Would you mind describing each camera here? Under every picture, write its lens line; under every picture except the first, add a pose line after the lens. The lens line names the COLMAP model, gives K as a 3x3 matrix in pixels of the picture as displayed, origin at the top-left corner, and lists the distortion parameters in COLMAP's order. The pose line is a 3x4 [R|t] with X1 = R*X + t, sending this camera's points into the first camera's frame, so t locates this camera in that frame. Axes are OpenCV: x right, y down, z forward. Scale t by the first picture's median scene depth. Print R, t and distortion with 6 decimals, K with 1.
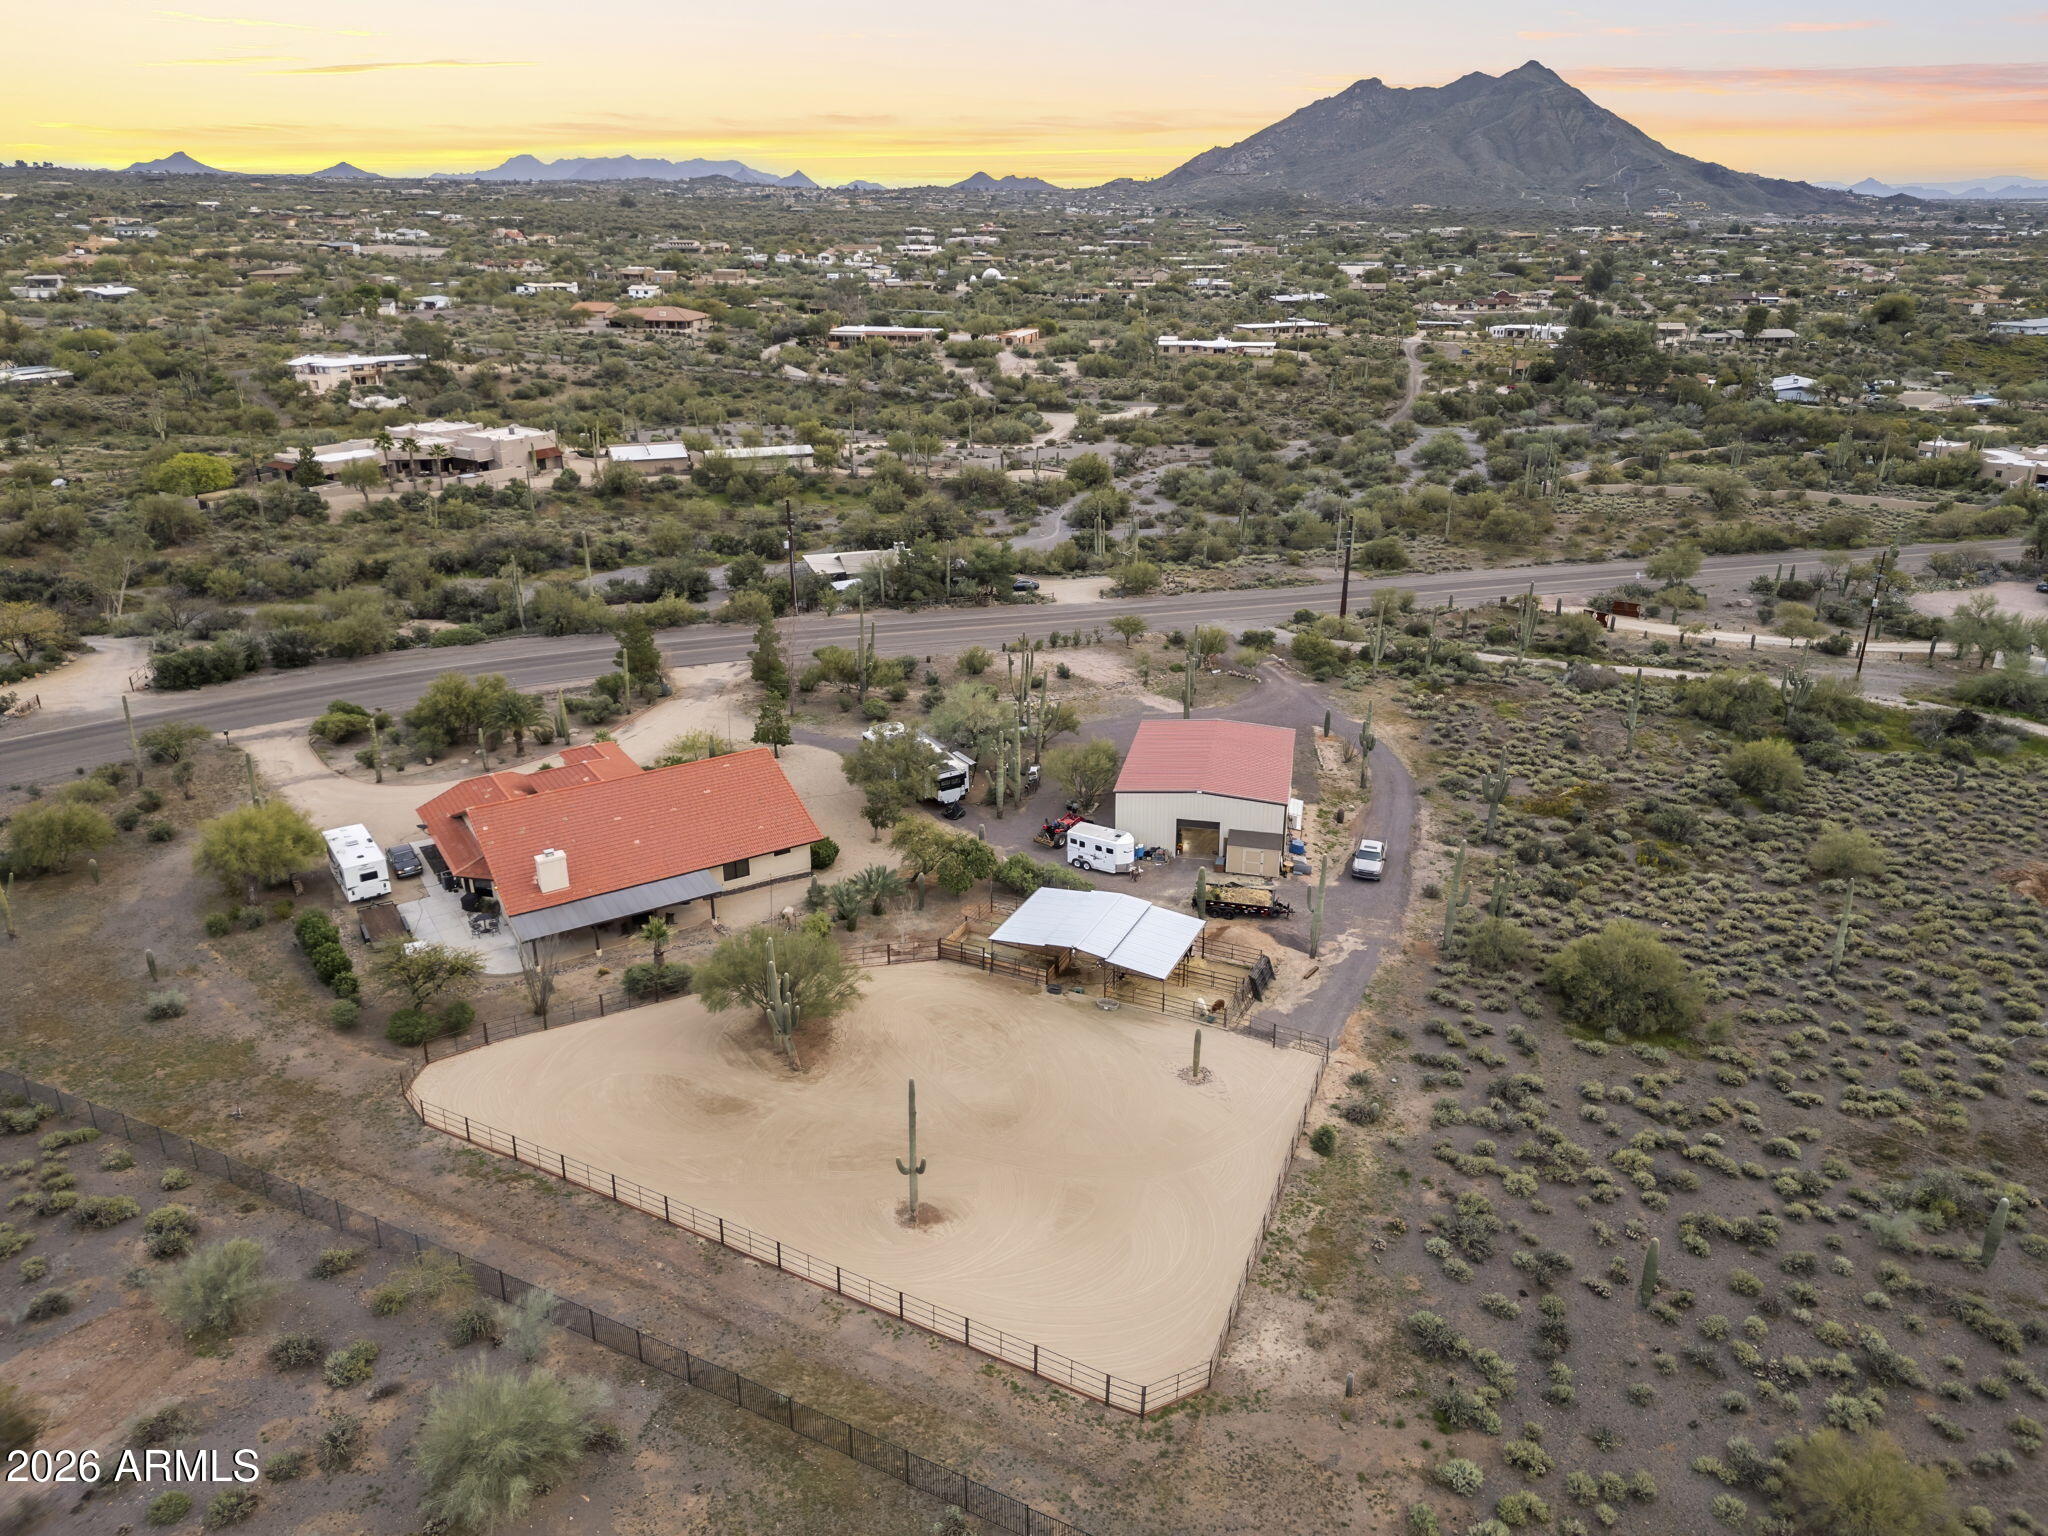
lens RADIAL K [[1432.5, 0, 1024.0], [0, 1432.5, 768.0], [0, 0, 1]] dist [0.084068, -0.079272]
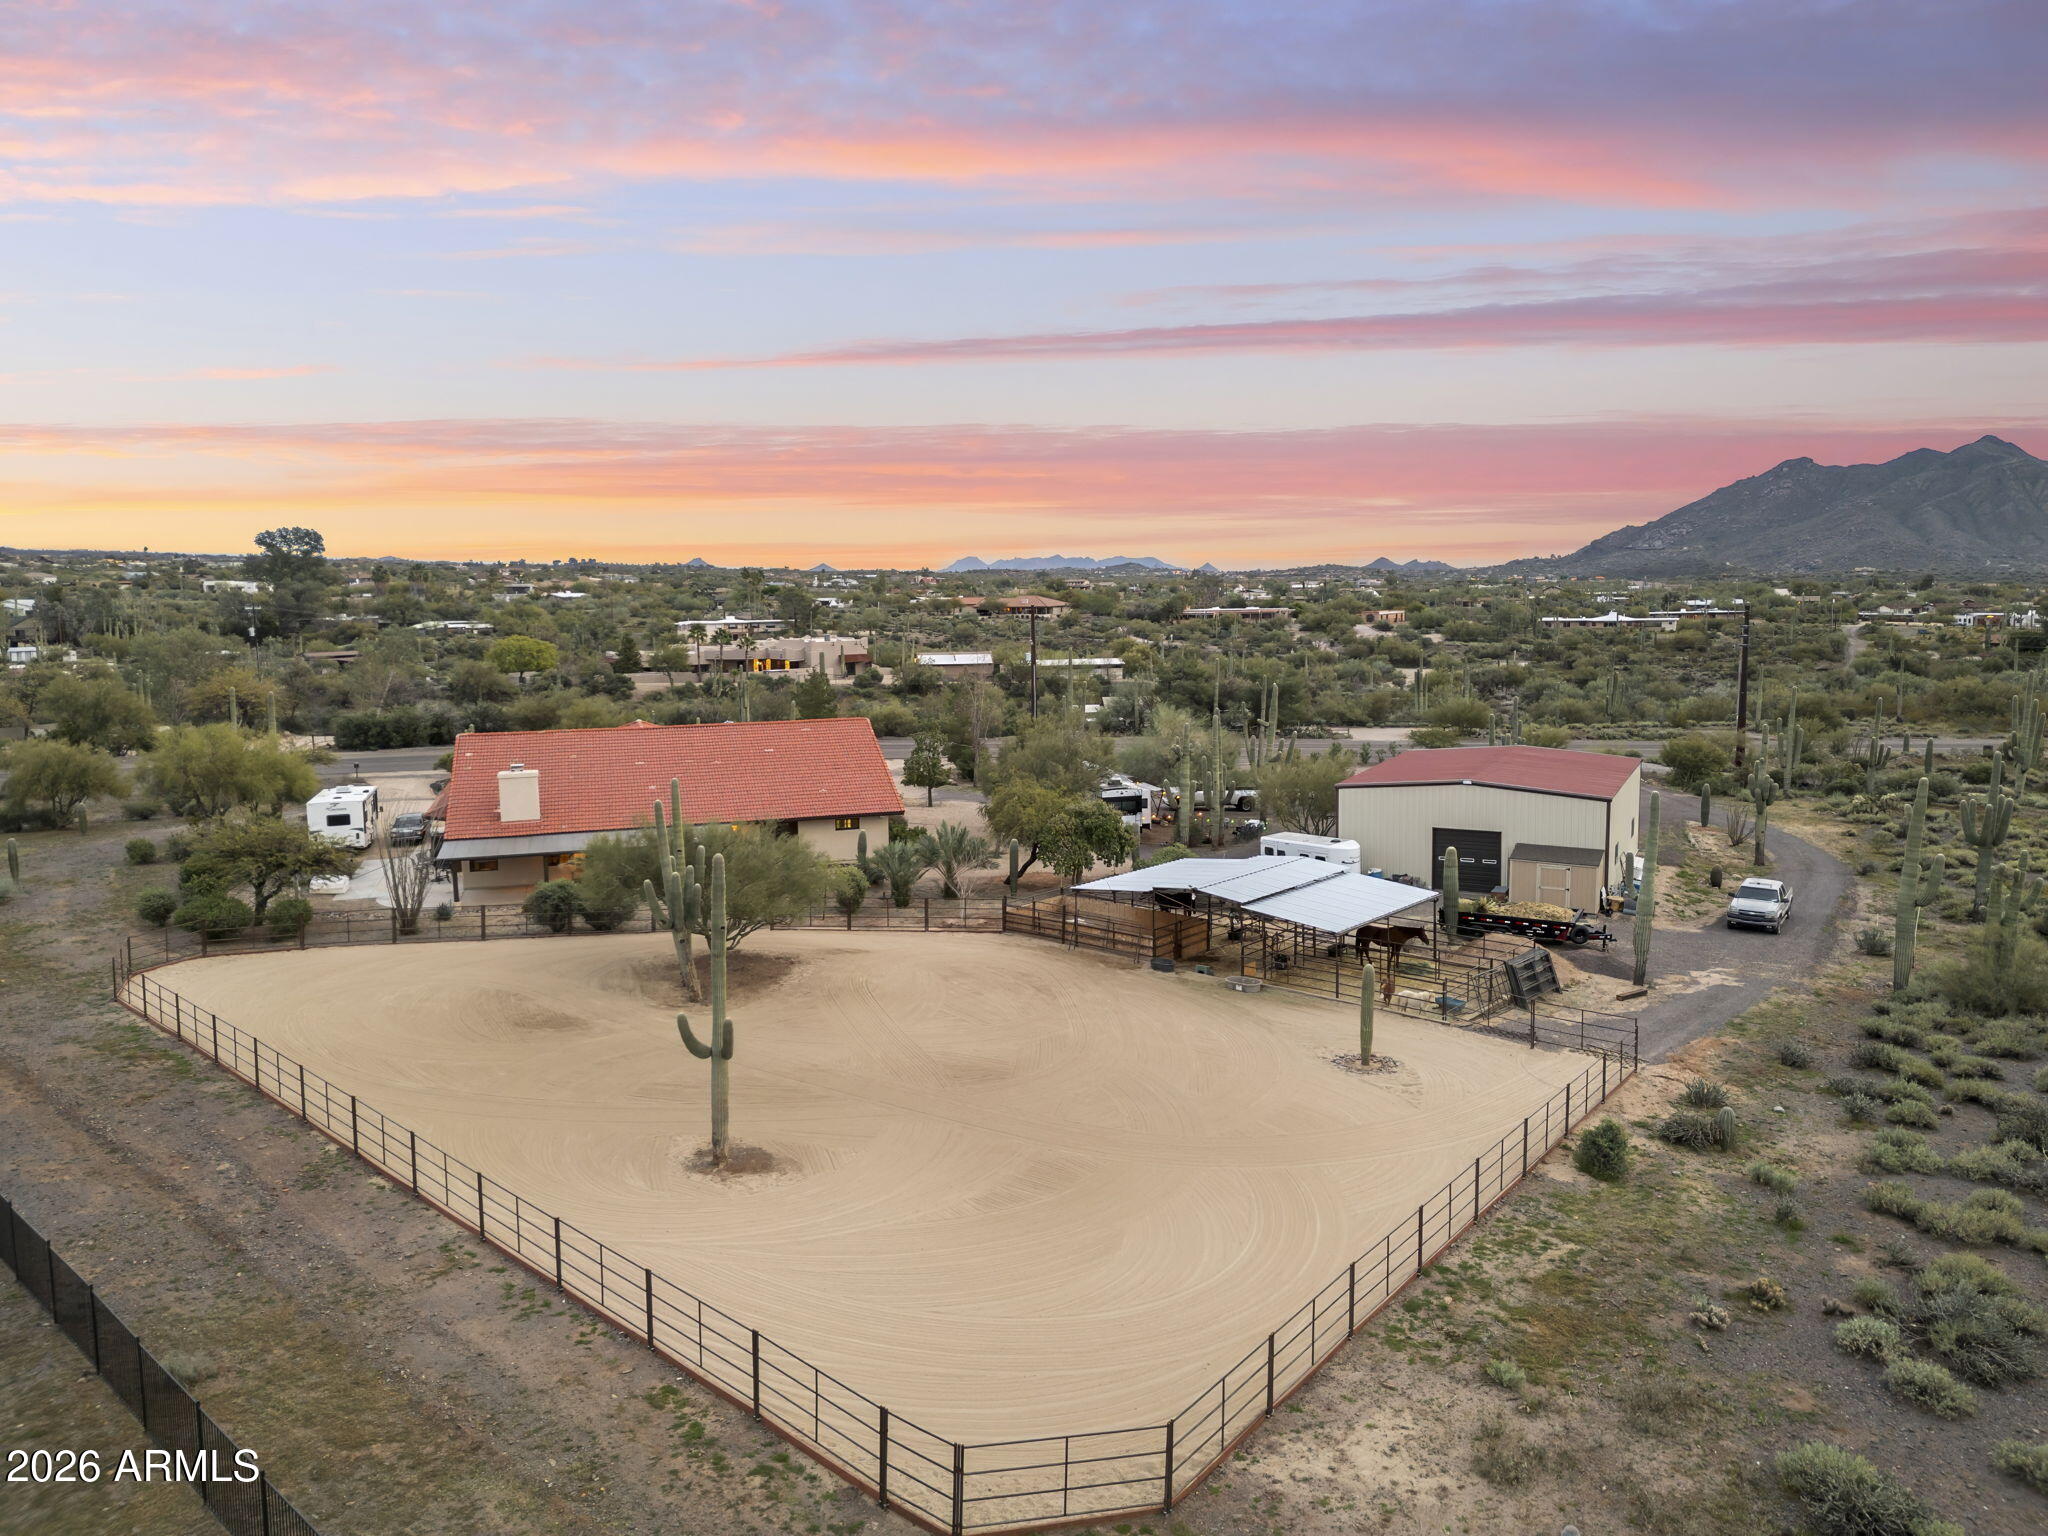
lens RADIAL K [[1432.5, 0, 1024.0], [0, 1432.5, 768.0], [0, 0, 1]] dist [0.084068, -0.079272]
pose [[0.963582, 0.023294, -0.266398, 0.103838], [-0.088883, 0.967459, -0.236903, 0.185911], [0.252210, 0.251954, 0.934296, 0.331079]]
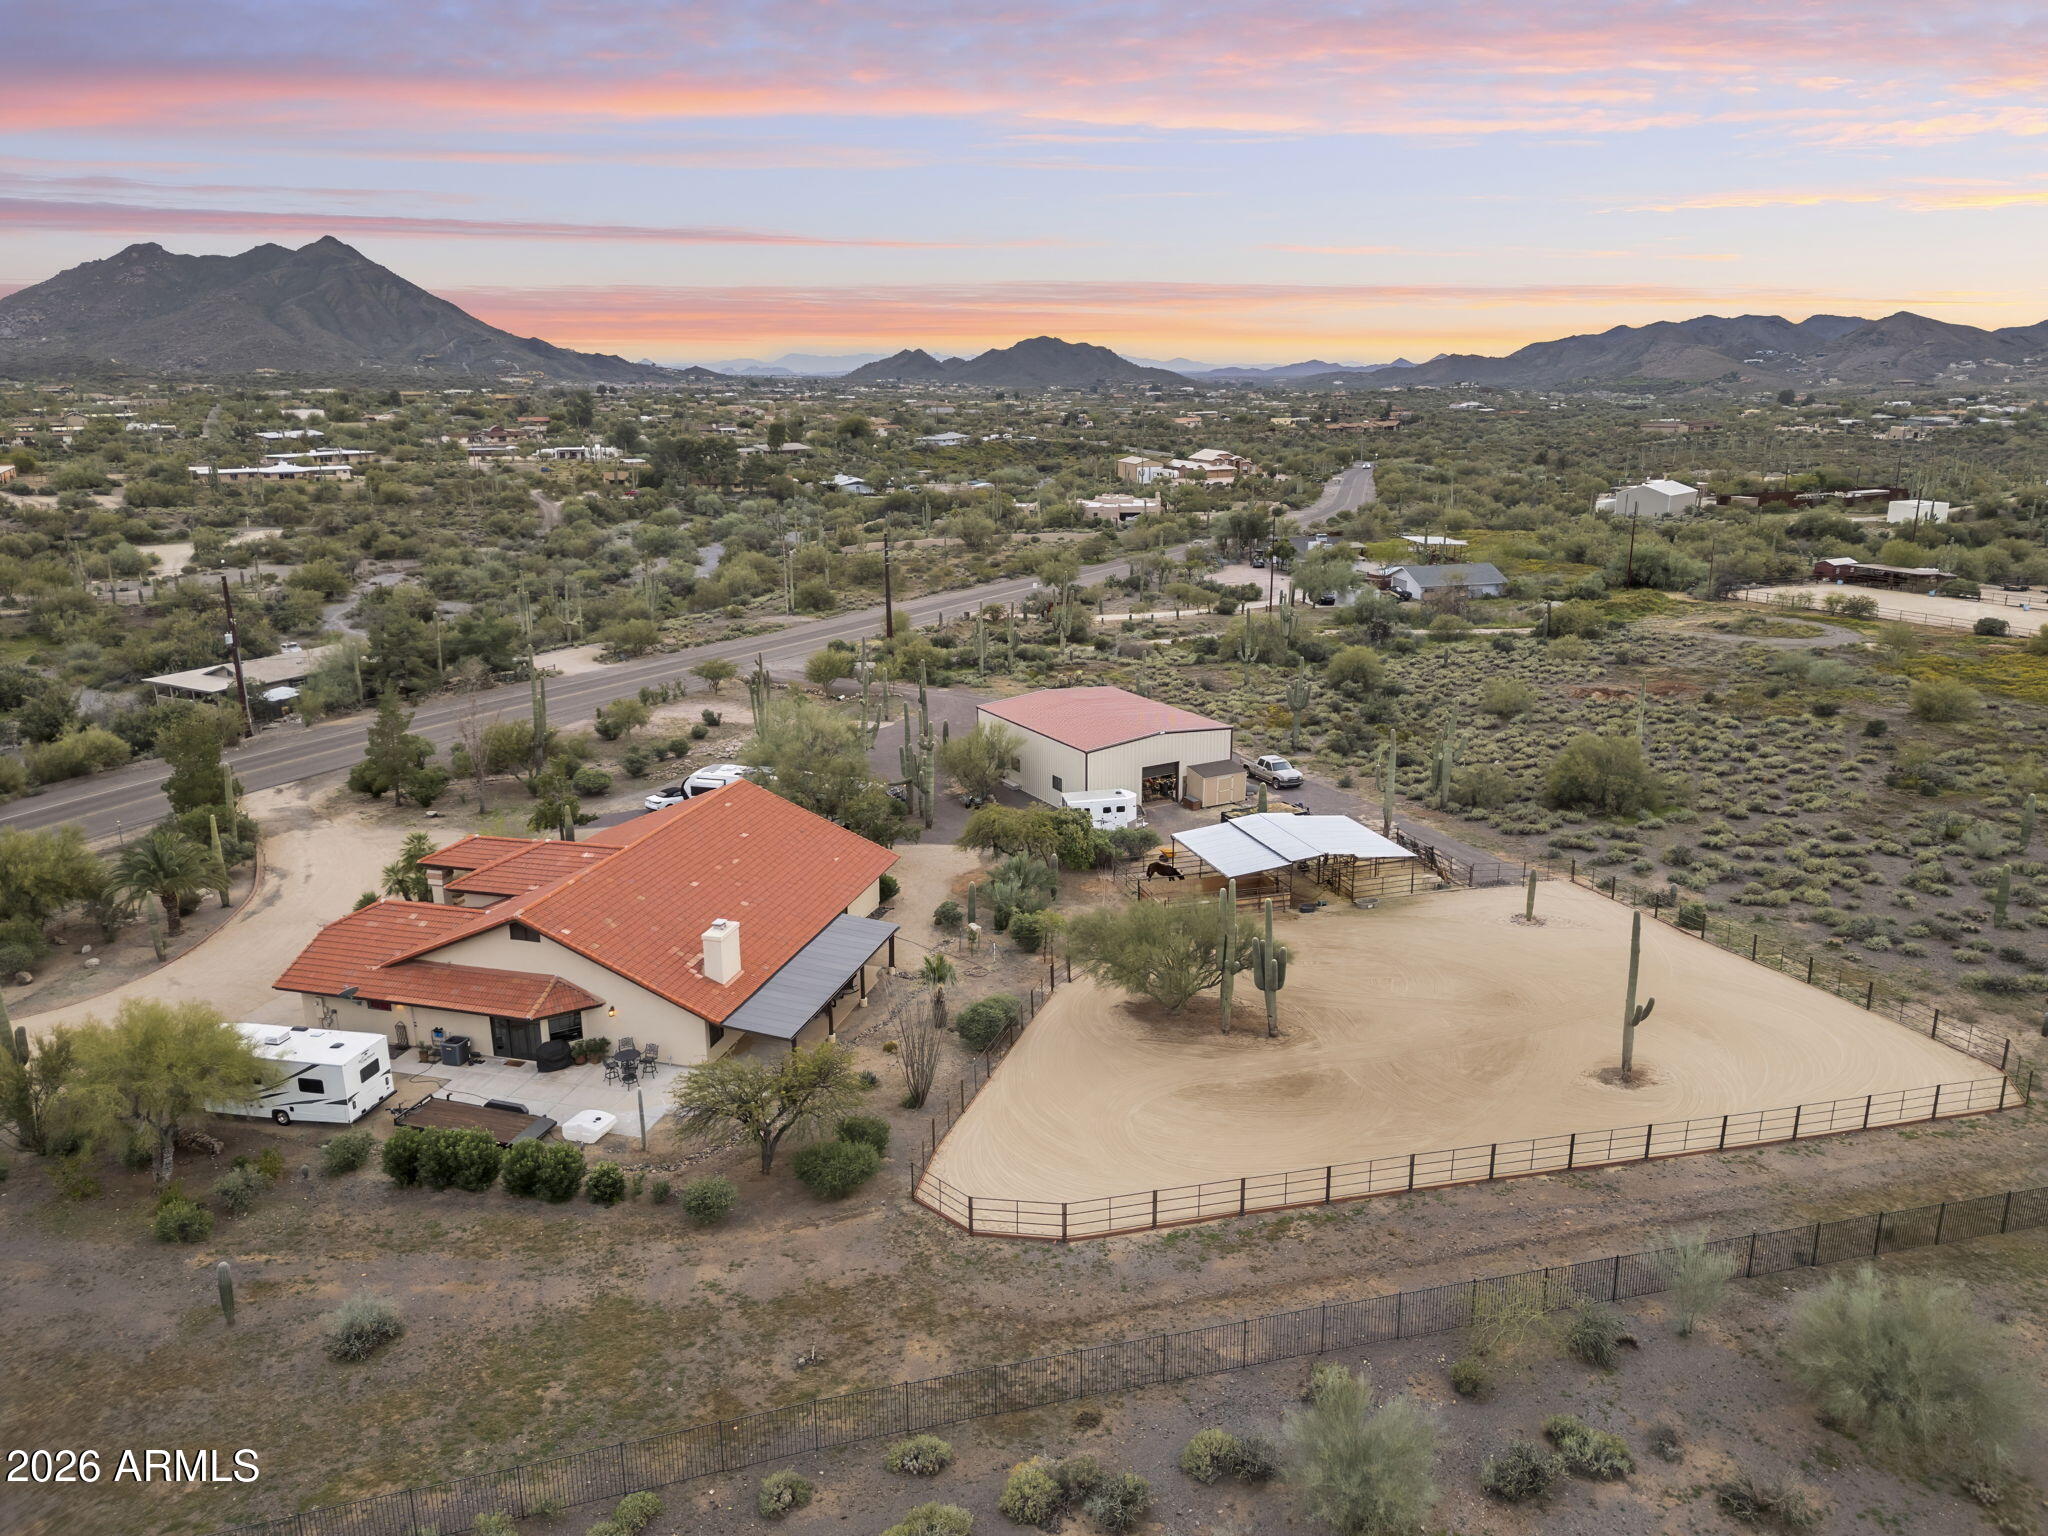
lens RADIAL K [[1432.5, 0, 1024.0], [0, 1432.5, 768.0], [0, 0, 1]] dist [0.084068, -0.079272]
pose [[0.737617, -0.185443, 0.649255, -0.573816], [0.254896, 0.966875, -0.013424, 0.028893], [-0.625260, 0.175395, 0.760452, 0.335212]]
